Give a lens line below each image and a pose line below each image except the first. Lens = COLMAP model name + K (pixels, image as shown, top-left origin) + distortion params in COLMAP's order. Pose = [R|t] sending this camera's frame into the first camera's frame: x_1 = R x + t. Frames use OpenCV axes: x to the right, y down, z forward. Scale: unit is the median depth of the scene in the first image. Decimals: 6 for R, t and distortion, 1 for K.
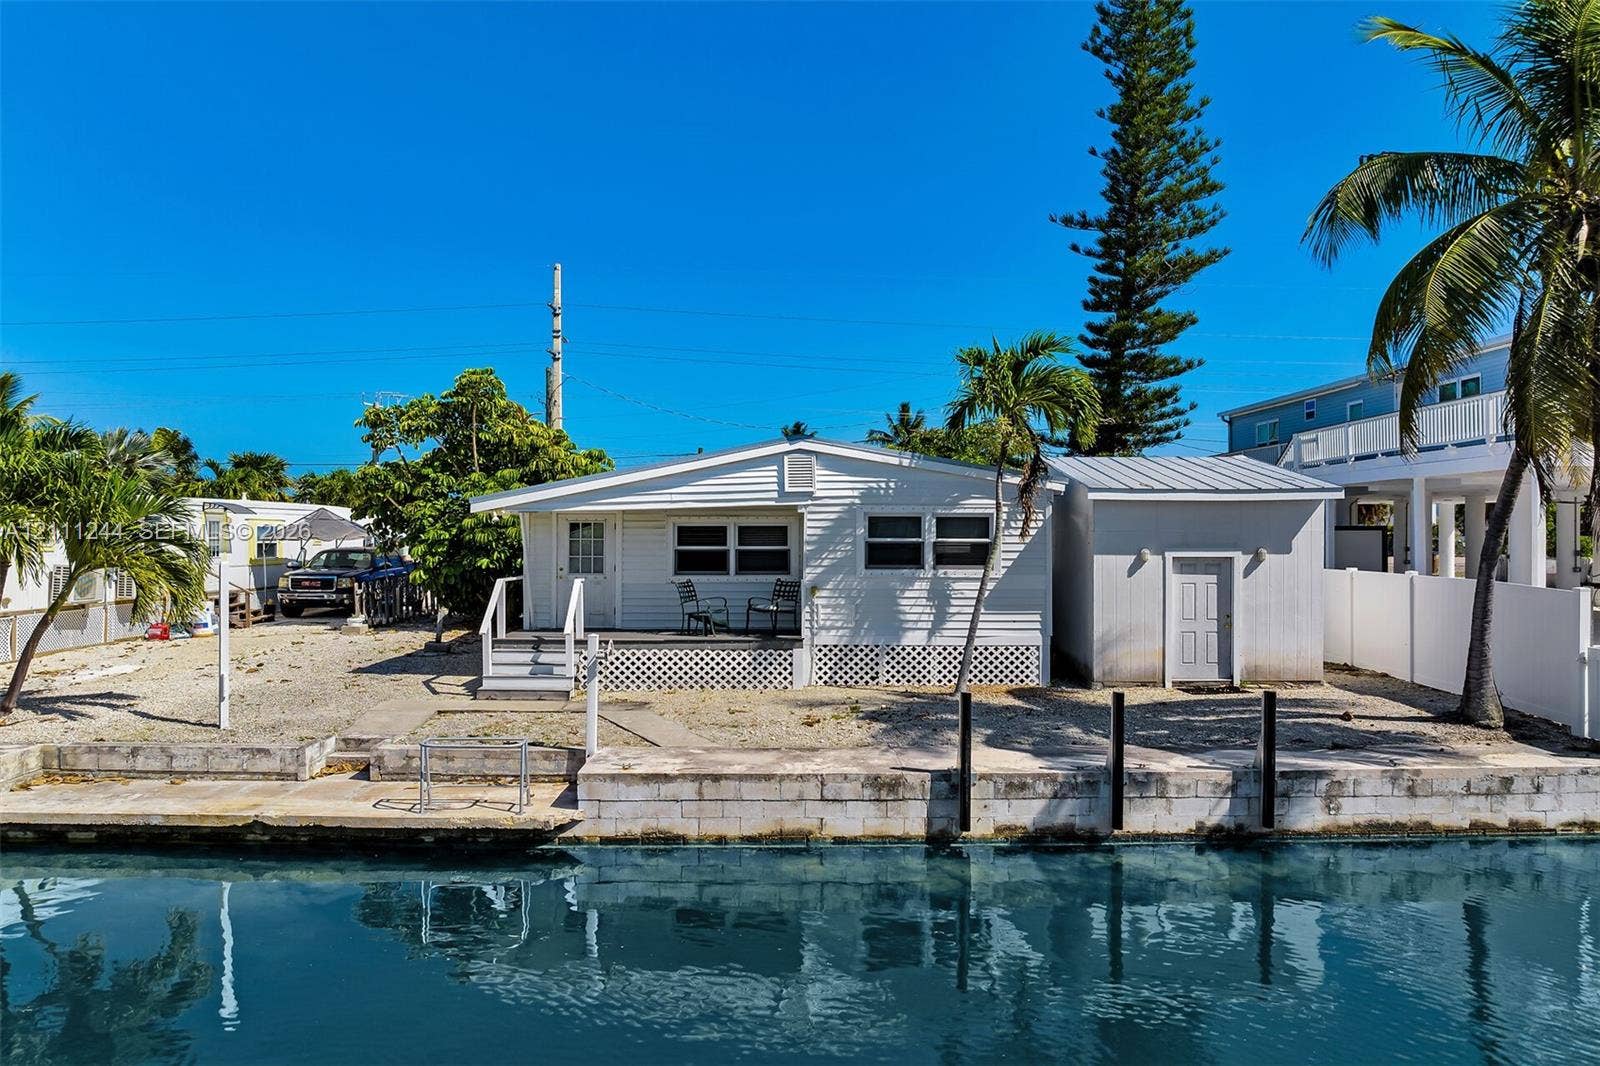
lens RADIAL K [[1104.4, 0, 800.0], [0, 1104.4, 533.0], [0, 0, 1]] dist [-0.046221, 0.000257]
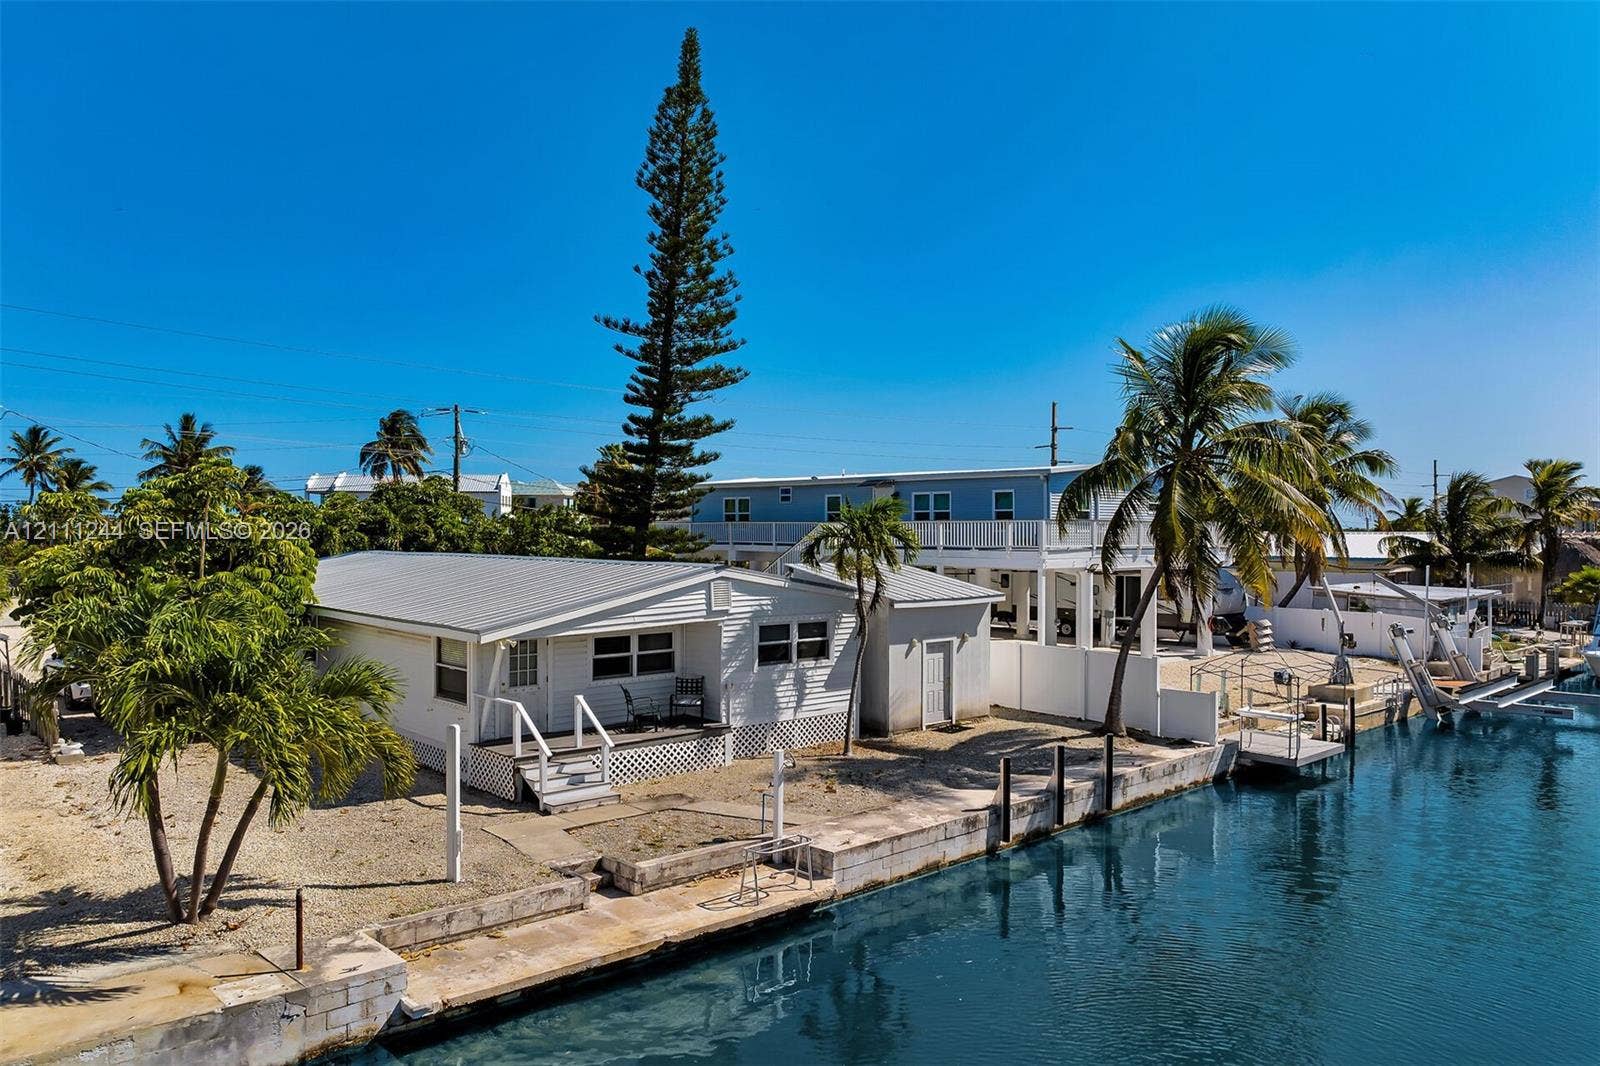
lens RADIAL K [[1104.4, 0, 800.0], [0, 1104.4, 533.0], [0, 0, 1]] dist [-0.046221, 0.000257]
pose [[0.752429, 0.000343, 0.658673, -0.776869], [0.001183, 0.999998, -0.001872, -0.124825], [-0.658672, 0.002187, 0.752427, -0.018390]]
